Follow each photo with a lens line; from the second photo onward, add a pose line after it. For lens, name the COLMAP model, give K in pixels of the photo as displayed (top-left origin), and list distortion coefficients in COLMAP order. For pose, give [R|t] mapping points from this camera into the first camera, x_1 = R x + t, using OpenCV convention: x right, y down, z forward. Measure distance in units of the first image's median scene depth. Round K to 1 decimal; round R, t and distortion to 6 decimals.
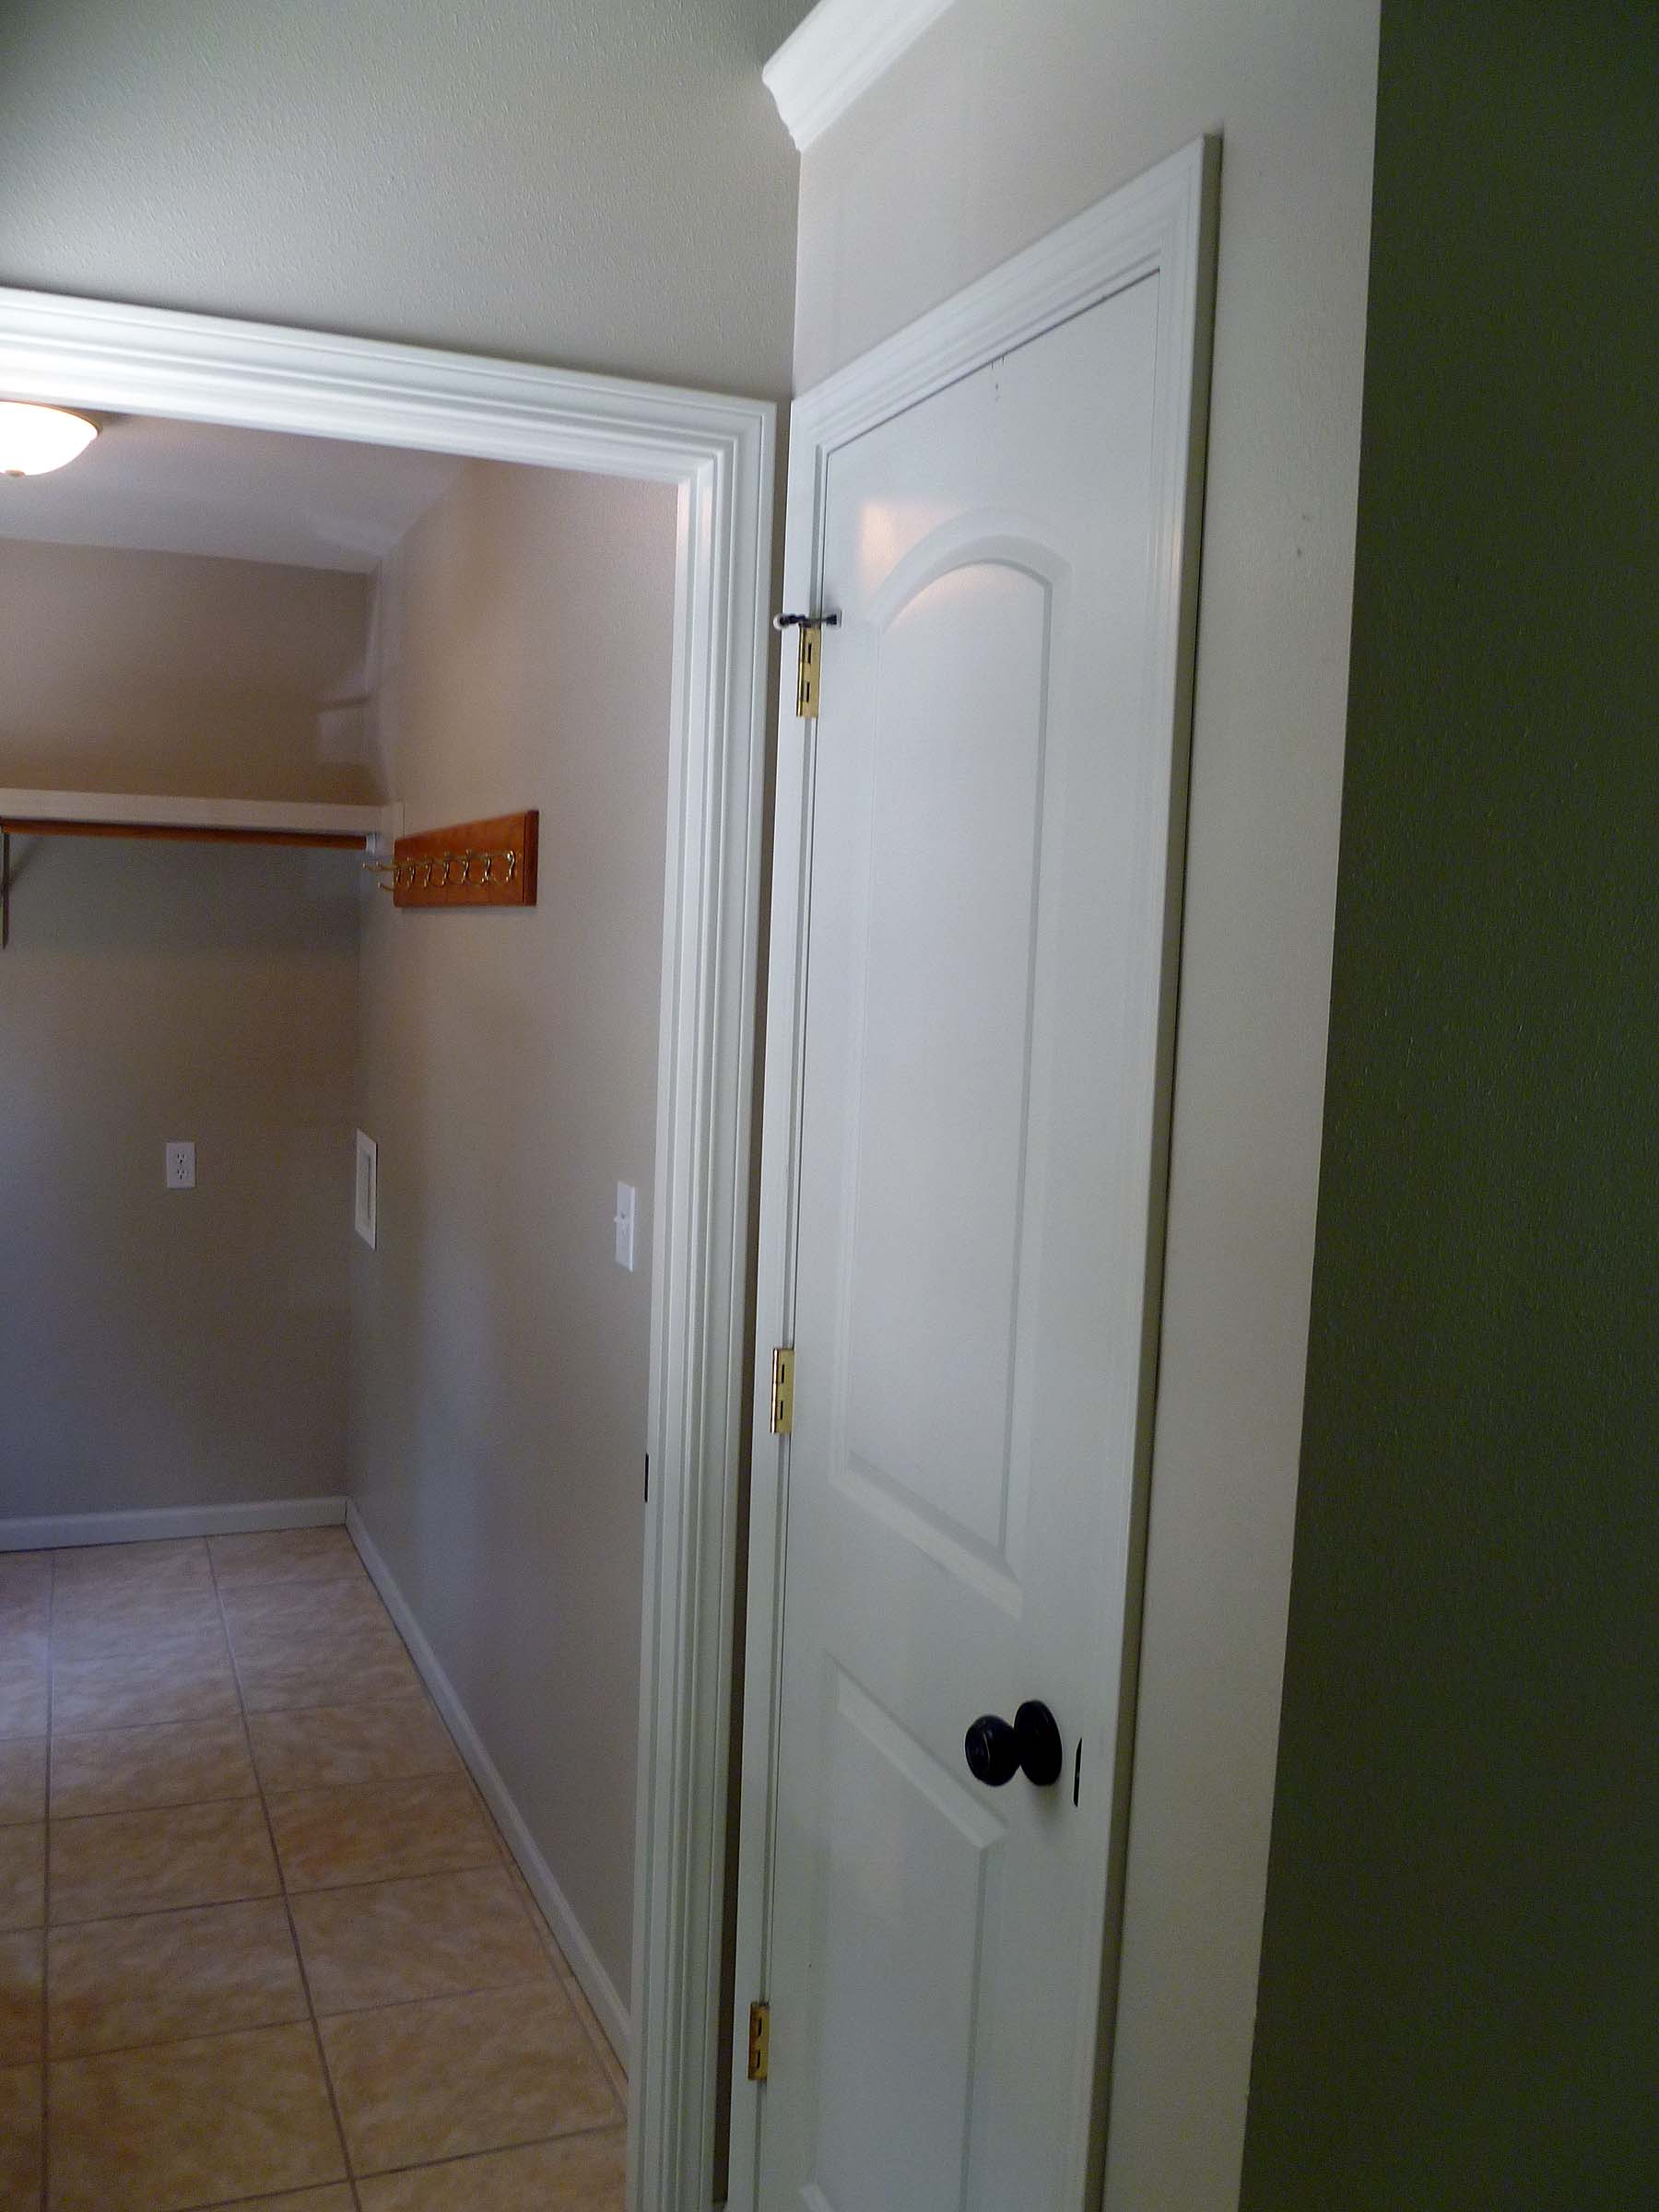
lens RADIAL K [[1843.7, 0, 828.4], [0, 1843.7, 1107.1], [0, 0, 1]] dist [-0.090188, 0.024543]
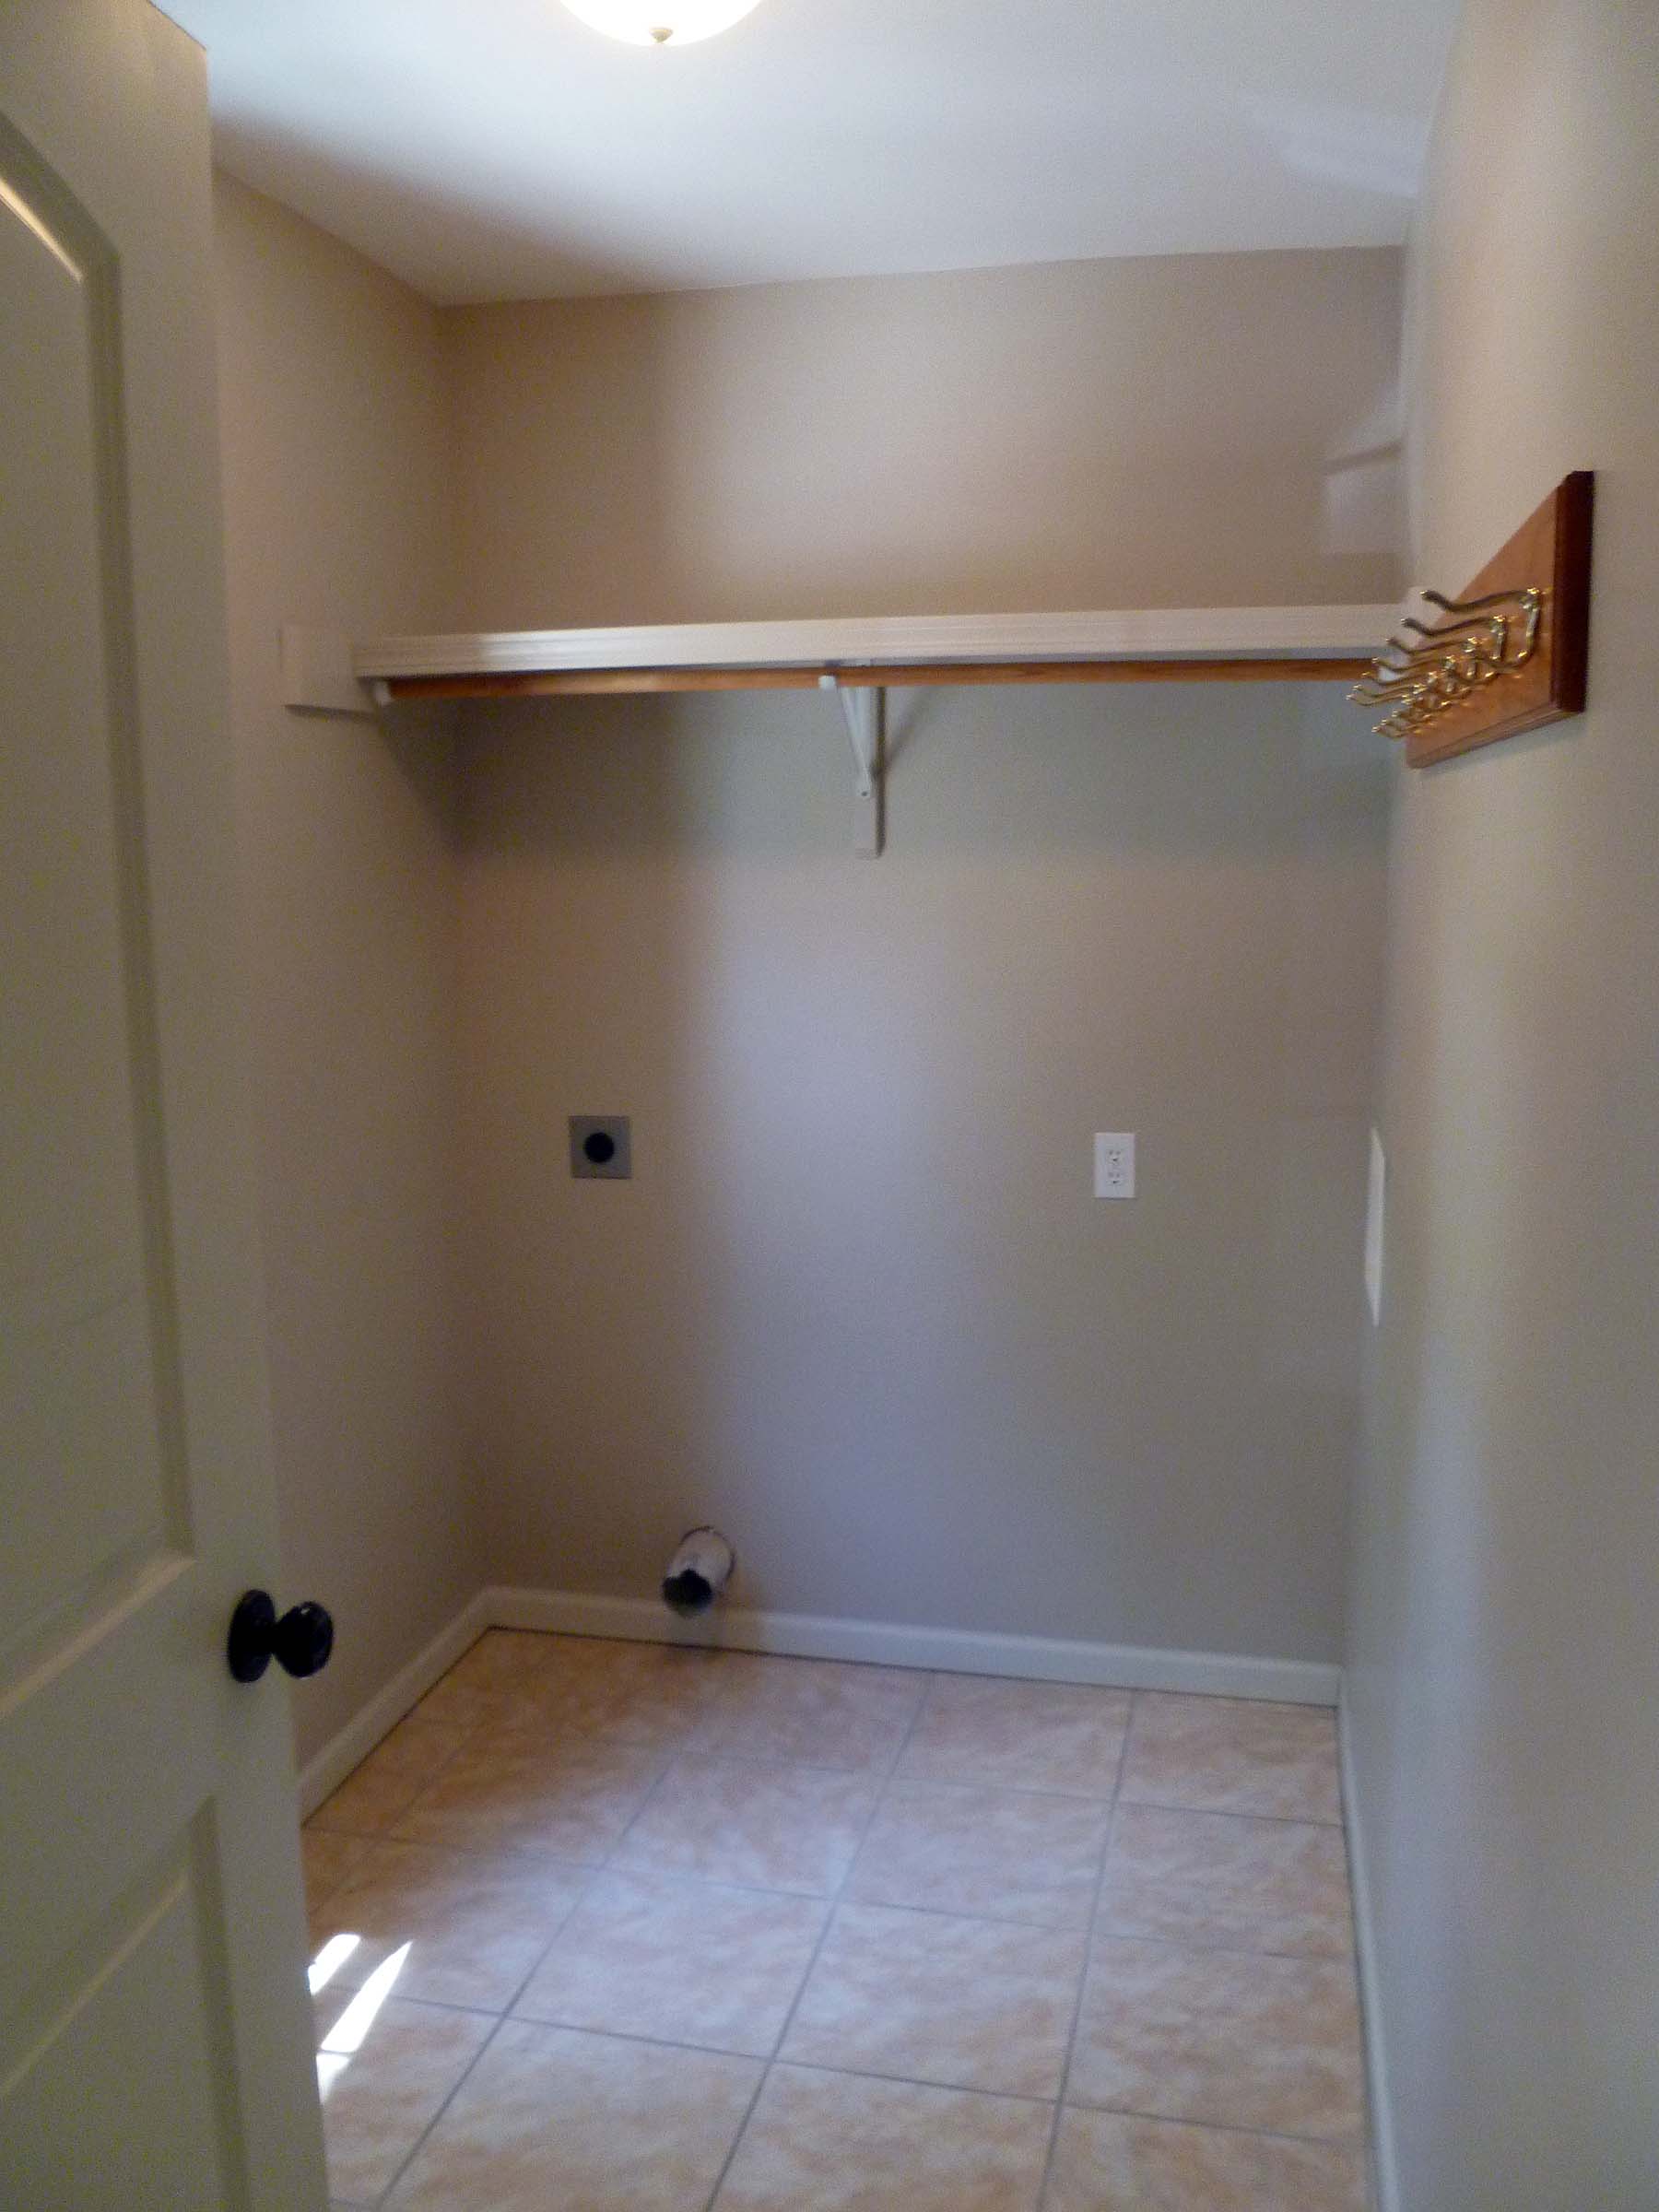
lens RADIAL K [[1843.7, 0, 822.6], [0, 1843.7, 1096.1], [0, 0, 1]] dist [-0.090188, 0.024543]
pose [[0.806555, 0.043329, -0.589569, -0.040269], [-0.017621, 0.998629, 0.049286, -0.030336], [0.590896, -0.029363, 0.806213, 0.426360]]
